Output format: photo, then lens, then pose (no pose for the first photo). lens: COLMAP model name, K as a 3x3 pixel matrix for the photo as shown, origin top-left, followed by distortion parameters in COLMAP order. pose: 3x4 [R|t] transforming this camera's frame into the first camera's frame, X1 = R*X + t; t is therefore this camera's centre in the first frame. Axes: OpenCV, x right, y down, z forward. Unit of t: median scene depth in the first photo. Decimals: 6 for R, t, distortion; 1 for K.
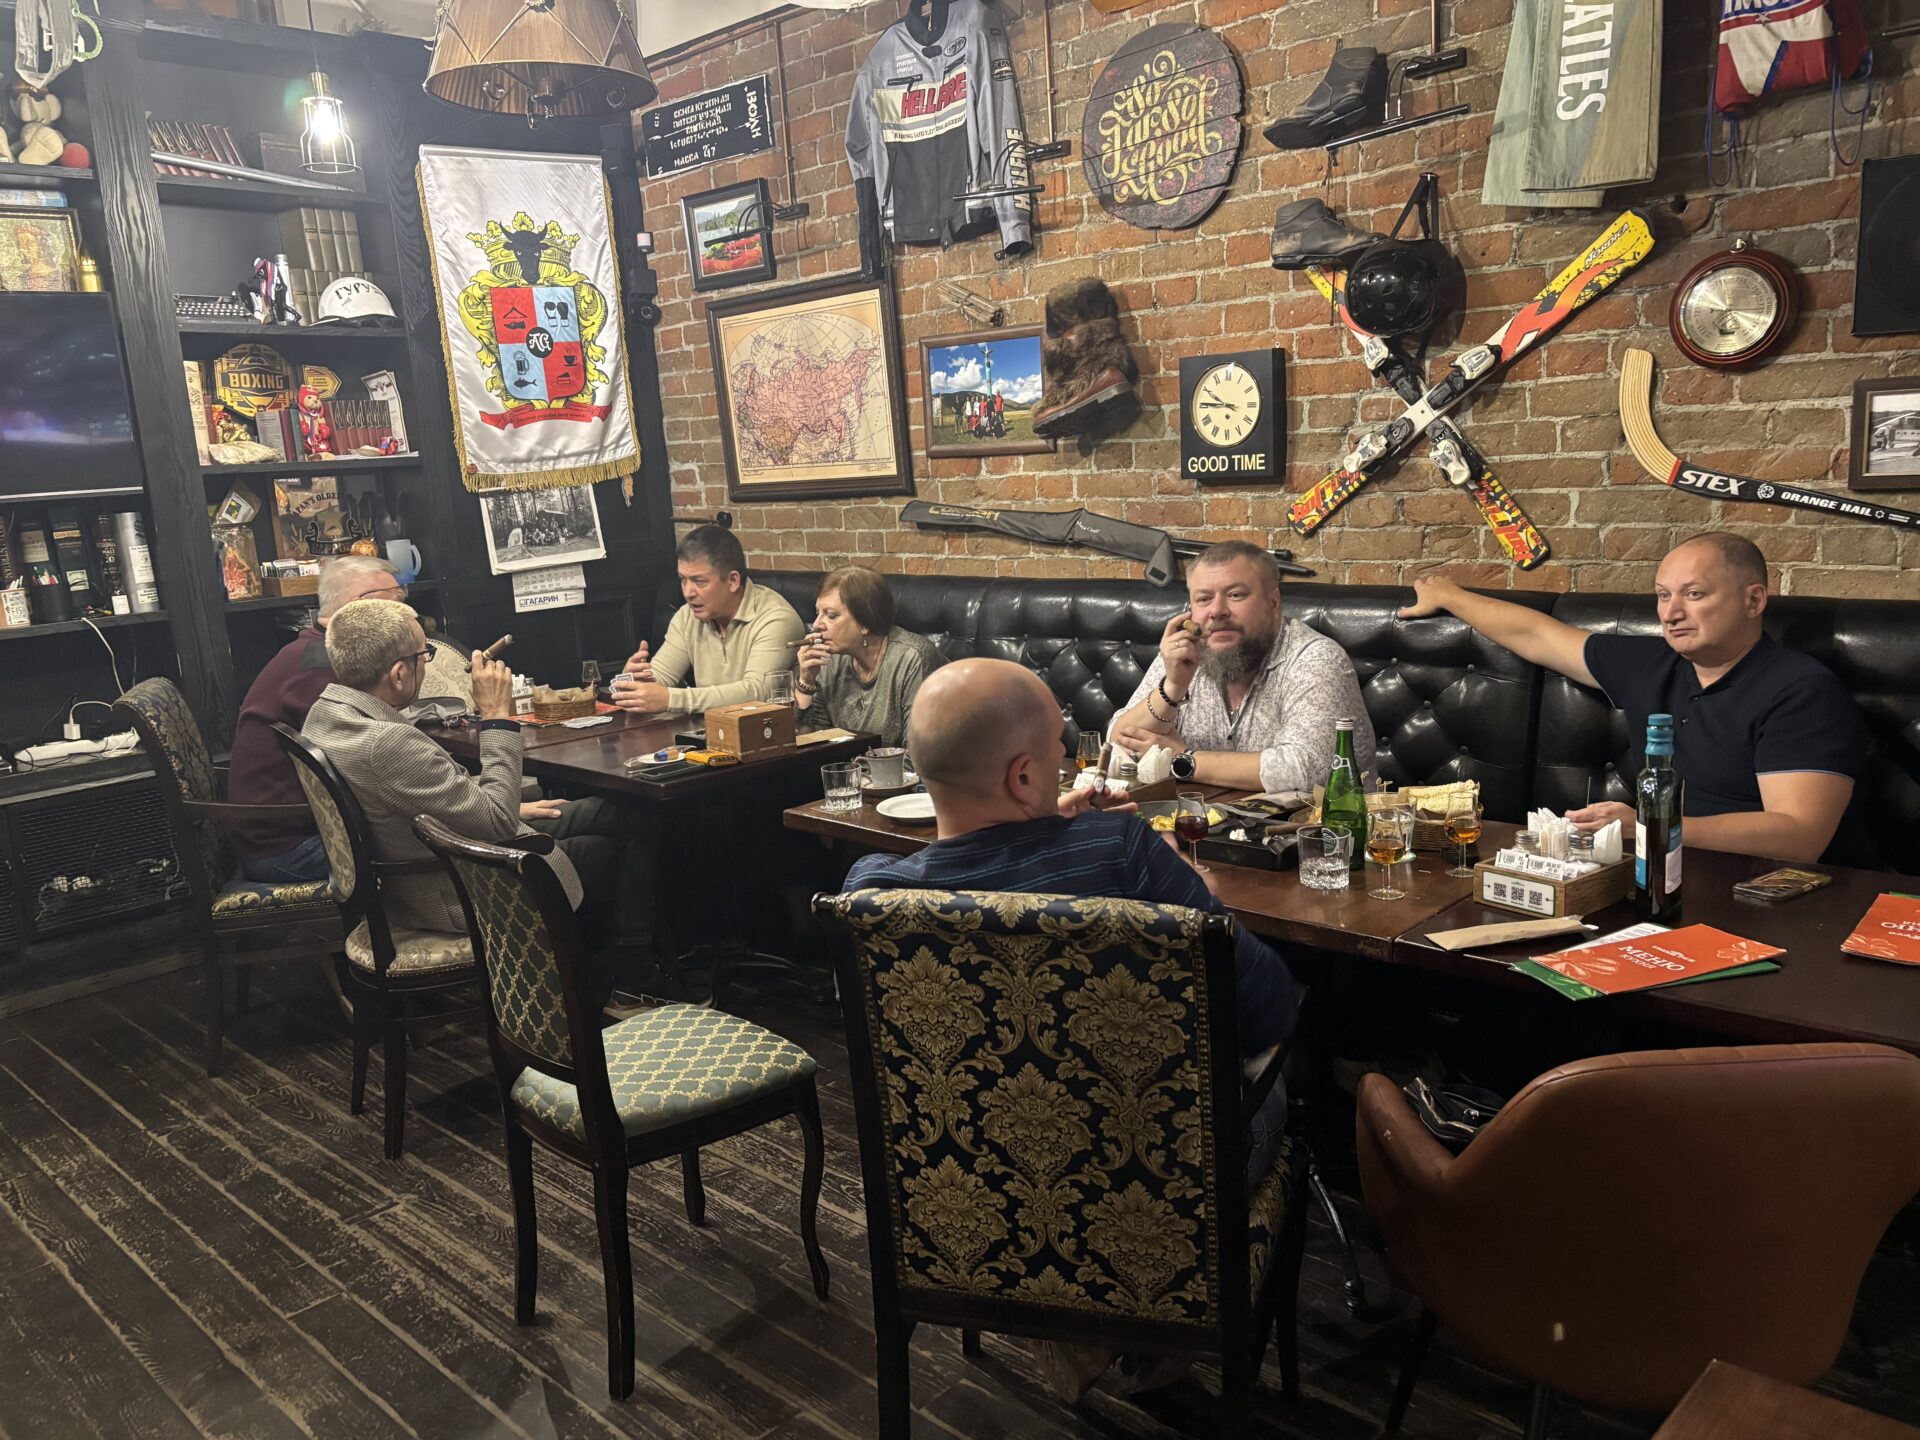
lens RADIAL K [[1474.8, 0, 951.2], [0, 1474.8, 720.3], [0, 0, 1]] dist [0.072426, -0.037331]
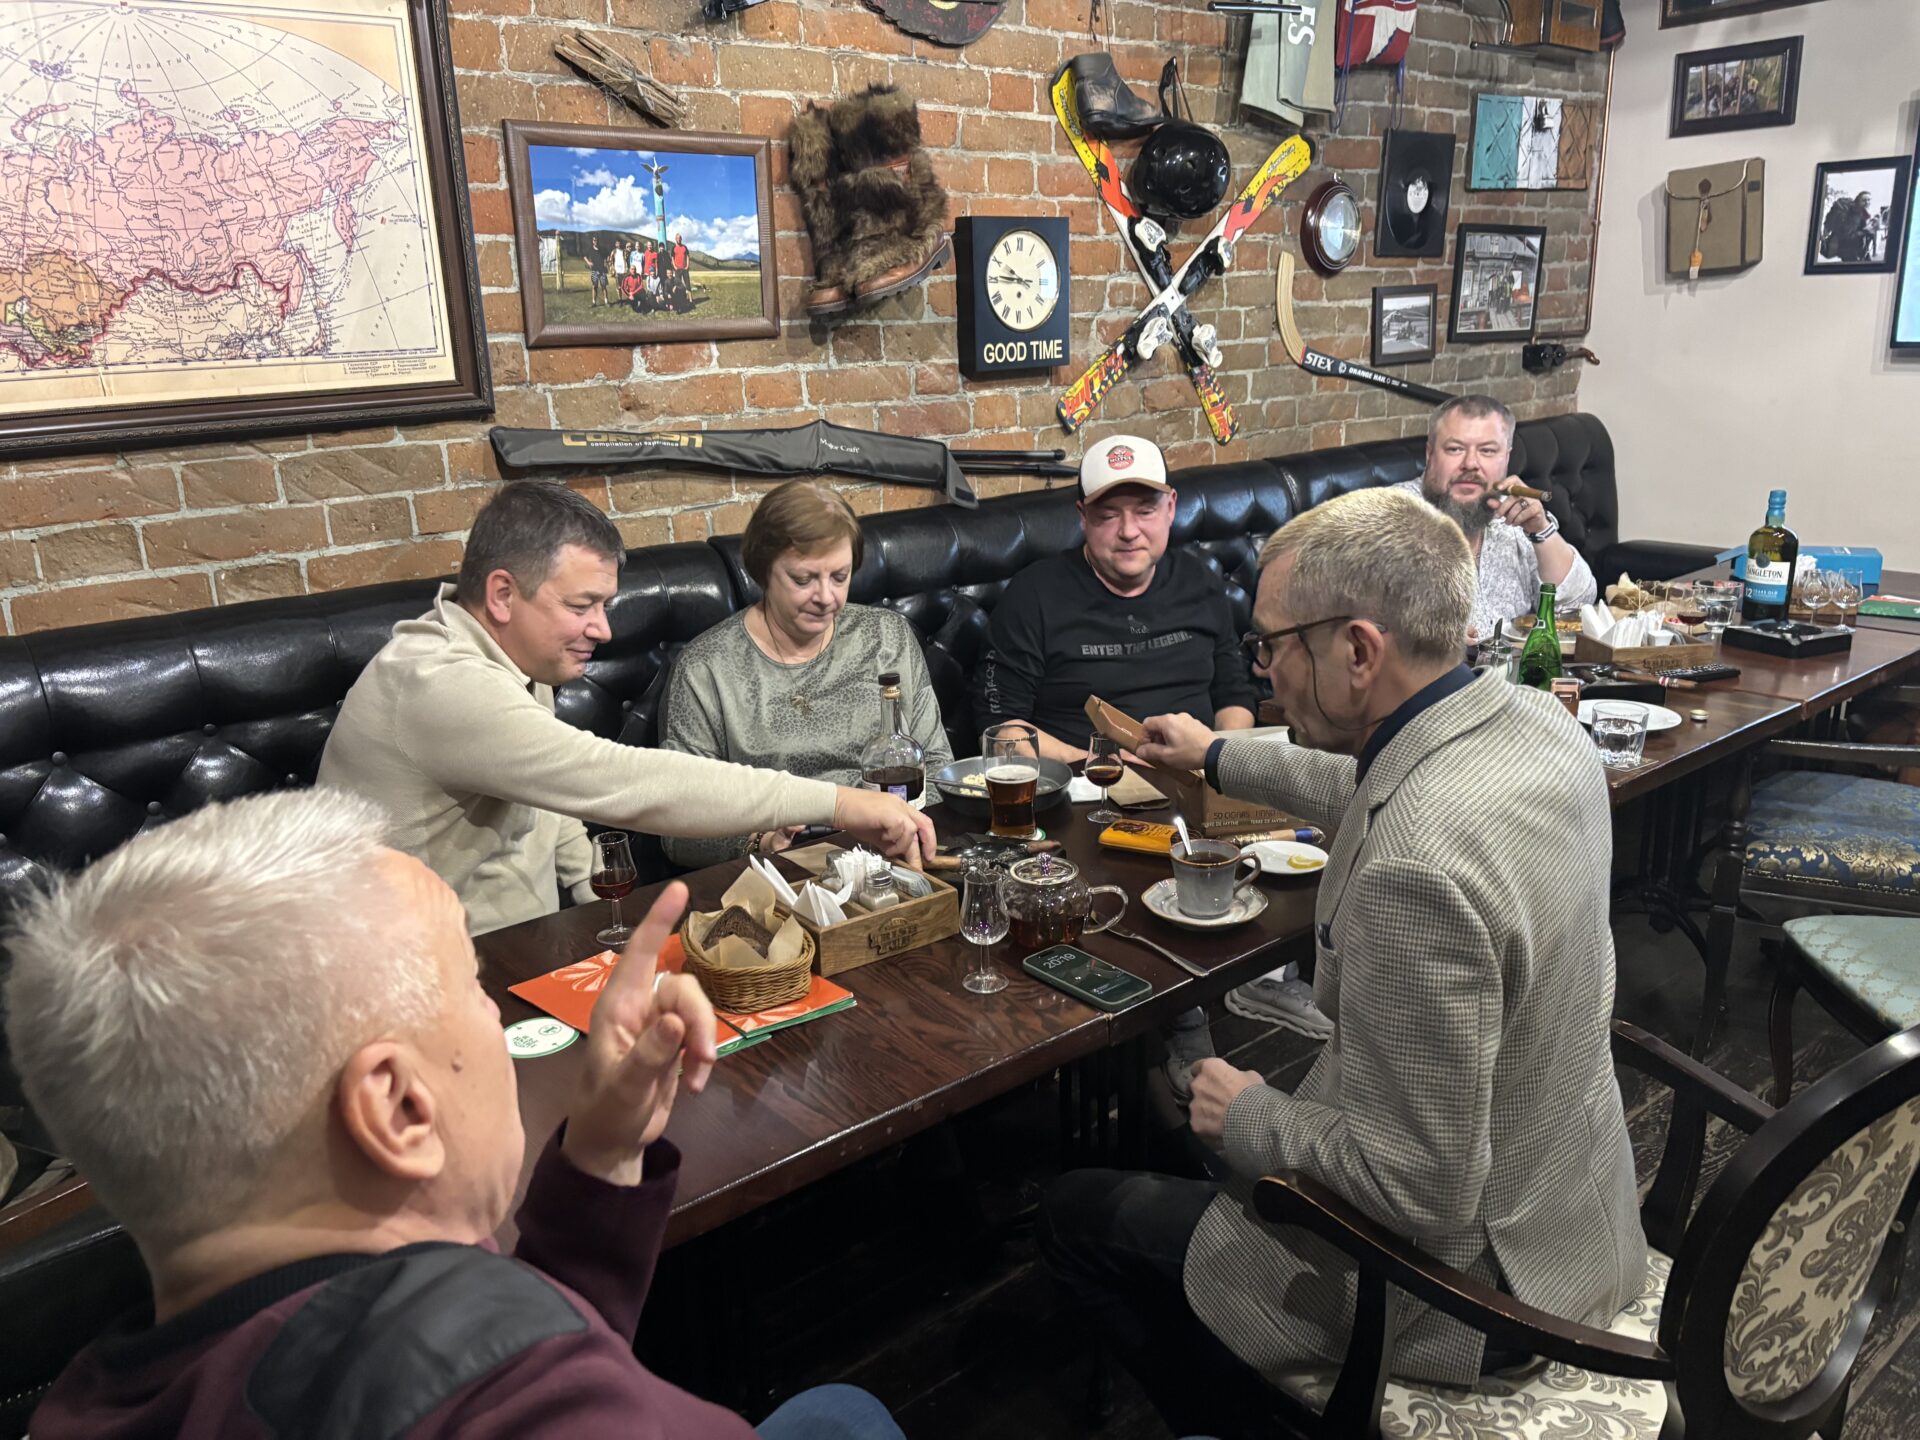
lens RADIAL K [[1444.5, 0, 915.9], [0, 1444.5, 683.9], [0, 0, 1]] dist [0.057130, 0.002485]
pose [[0.120246, -0.204344, 0.971486, -0.624081], [0.206344, 0.962359, 0.176884, -0.141917], [-0.971063, 0.179191, 0.157885, 0.912073]]
